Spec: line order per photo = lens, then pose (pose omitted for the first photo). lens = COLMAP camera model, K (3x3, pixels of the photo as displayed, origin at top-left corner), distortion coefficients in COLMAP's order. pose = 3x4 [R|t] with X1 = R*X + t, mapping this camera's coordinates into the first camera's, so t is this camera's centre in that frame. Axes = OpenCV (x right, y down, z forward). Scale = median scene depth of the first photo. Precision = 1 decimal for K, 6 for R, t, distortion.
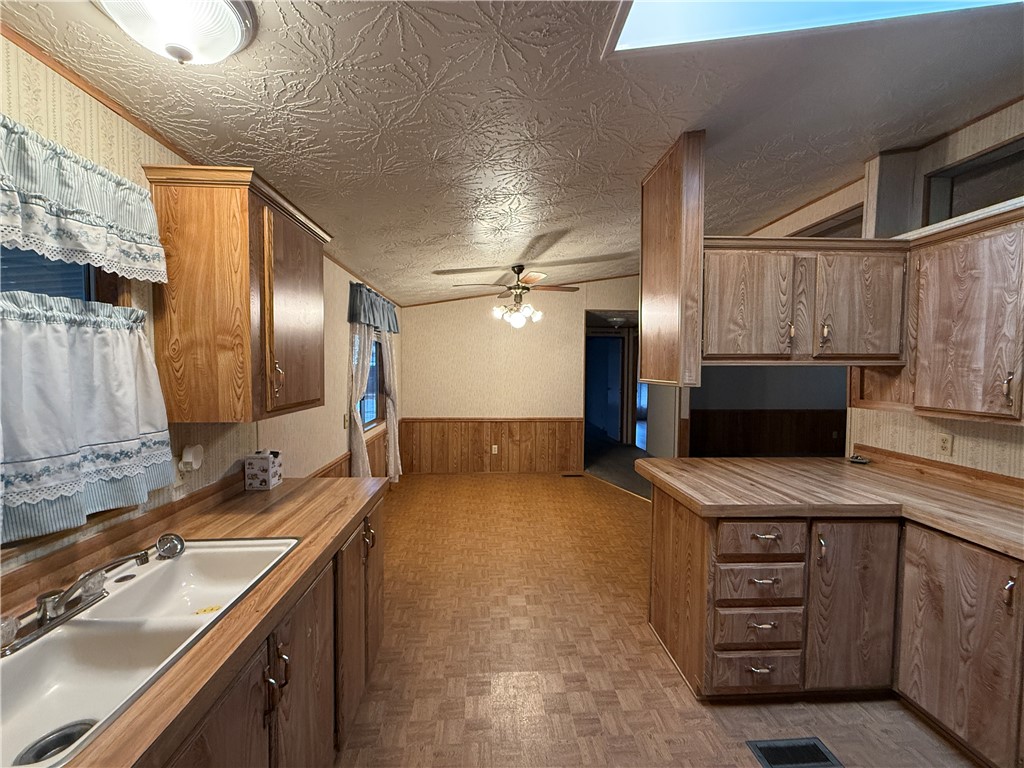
lens RADIAL K [[407.3, 0, 511.0], [0, 407.3, 382.7], [0, 0, 1]] dist [0.000980, -0.000125]
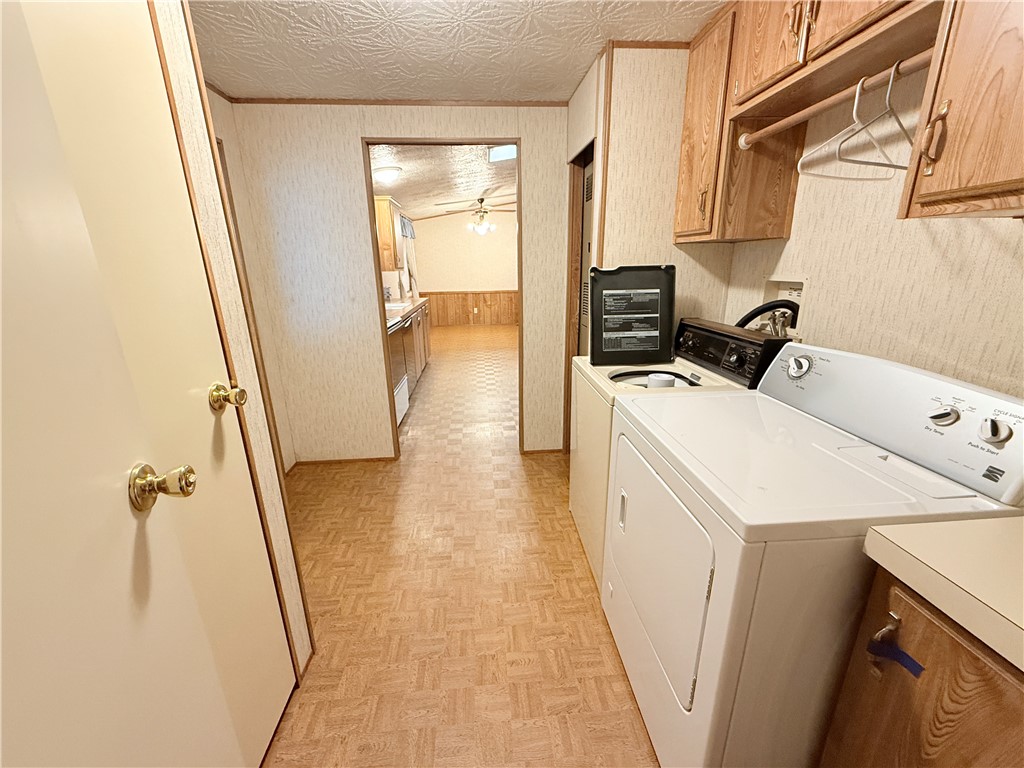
lens RADIAL K [[407.3, 0, 510.3], [0, 407.3, 384.5], [0, 0, 1]] dist [0.000980, -0.000125]
pose [[0.999578, -0.027158, 0.010300, 0.076337], [0.023756, 0.968461, 0.248030, 0.049033], [-0.016711, -0.247681, 0.968698, -0.684403]]
